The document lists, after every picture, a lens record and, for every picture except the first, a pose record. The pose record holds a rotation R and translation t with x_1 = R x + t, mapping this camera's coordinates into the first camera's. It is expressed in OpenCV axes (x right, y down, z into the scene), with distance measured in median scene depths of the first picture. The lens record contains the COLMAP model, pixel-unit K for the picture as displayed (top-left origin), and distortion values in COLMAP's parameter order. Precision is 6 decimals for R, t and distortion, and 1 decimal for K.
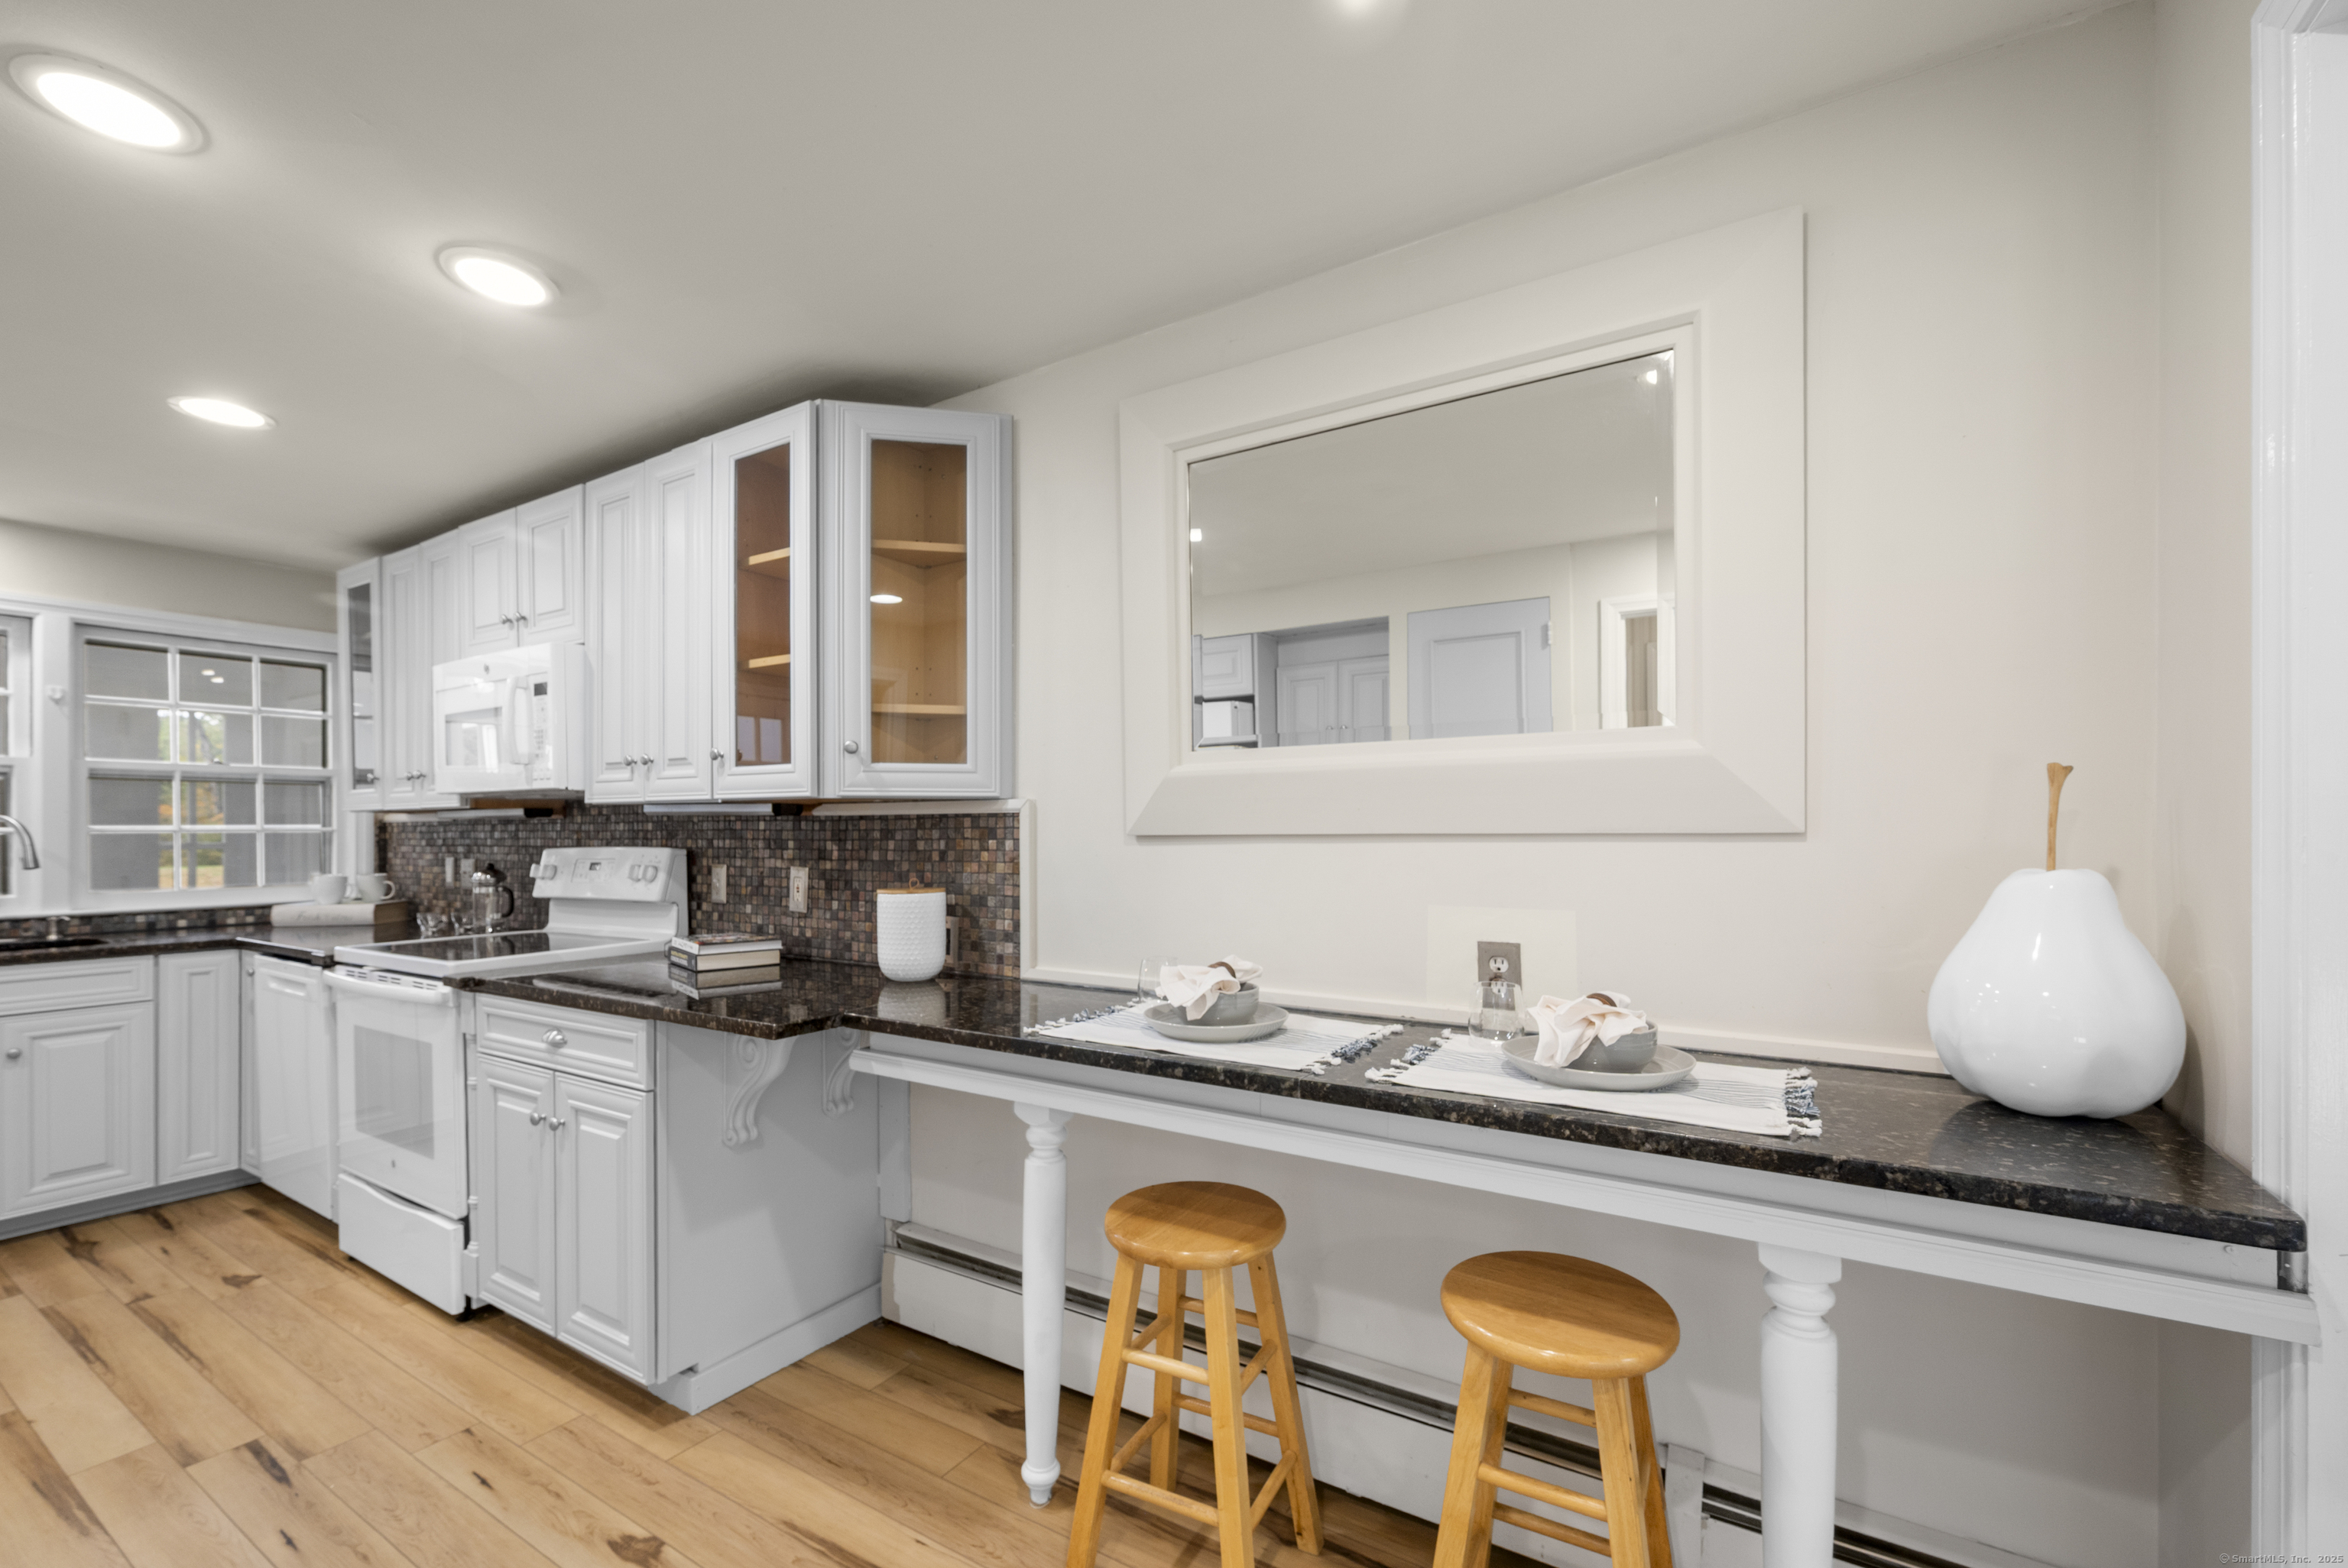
lens RADIAL K [[975.1, 0, 1185.4], [0, 975.1, 829.8], [0, 0, 1]] dist [-0.002596, 0.000244]
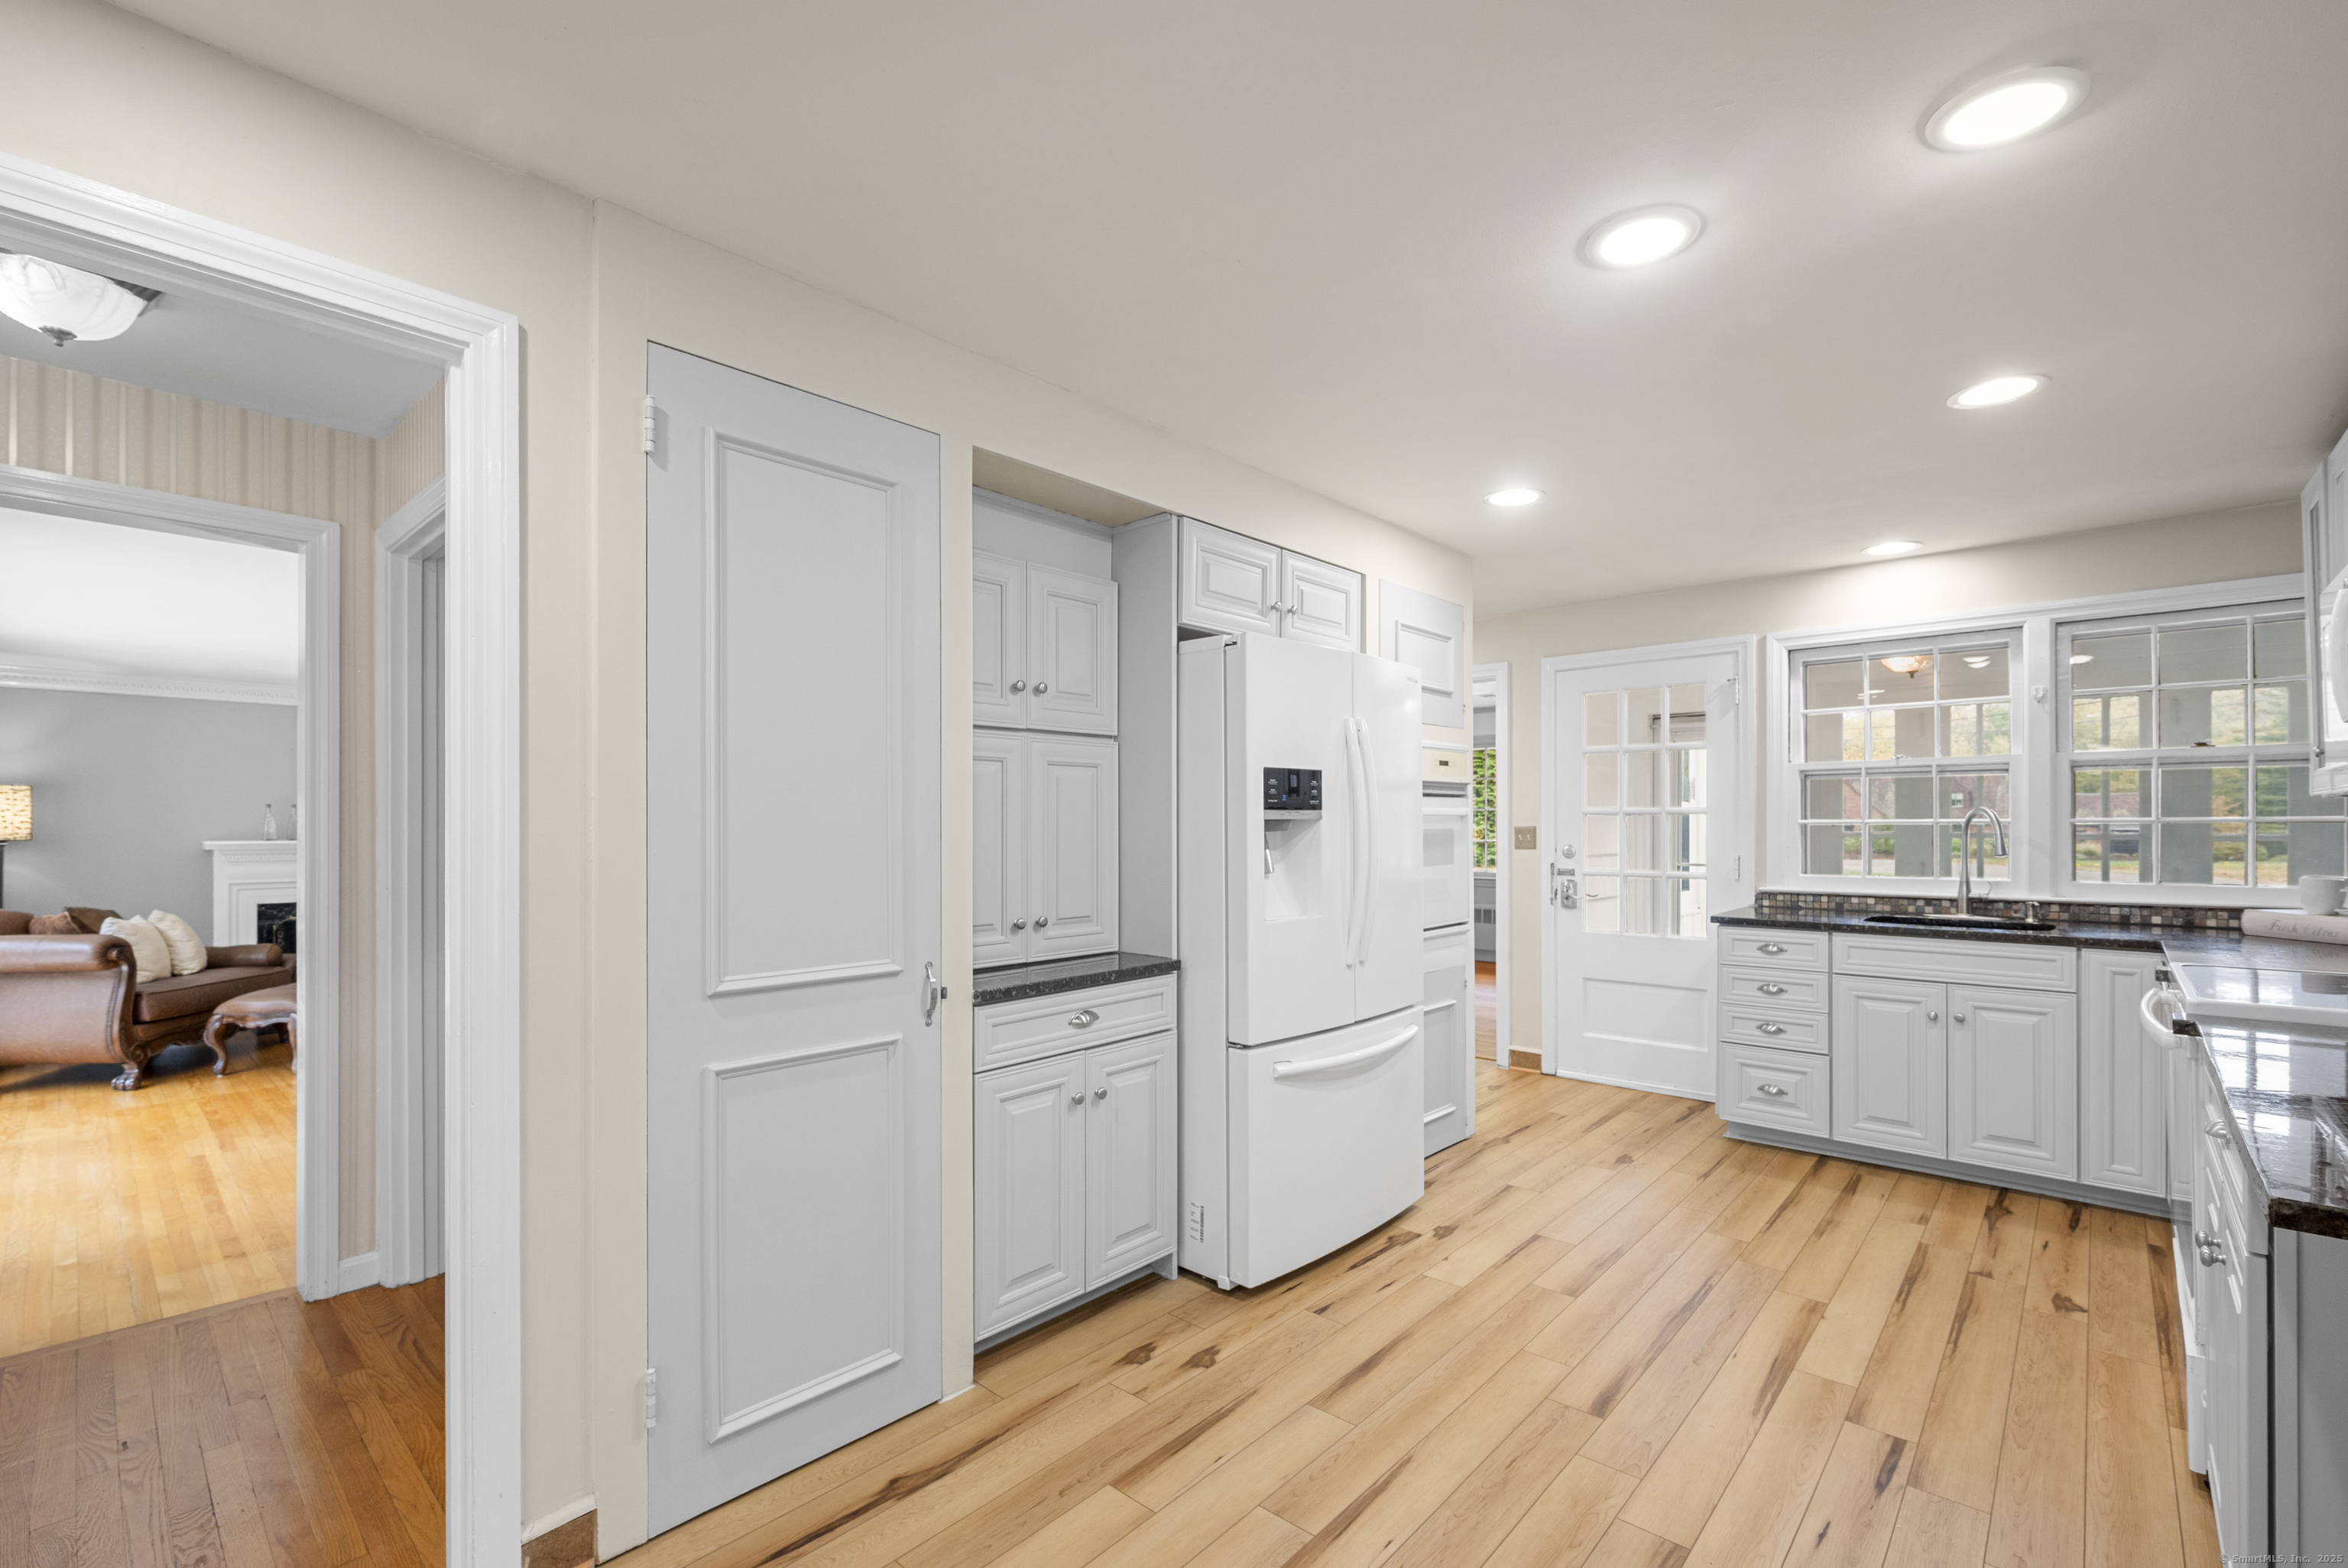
lens RADIAL K [[1018.9, 0, 1171.7], [0, 1018.9, 819.4], [0, 0, 1]] dist [-0.000938, -0.000656]
pose [[-0.188495, -0.000467, -0.982074, 0.147328], [0.004222, 0.999990, -0.001286, -0.004636], [0.982065, -0.004389, -0.188491, 0.340085]]
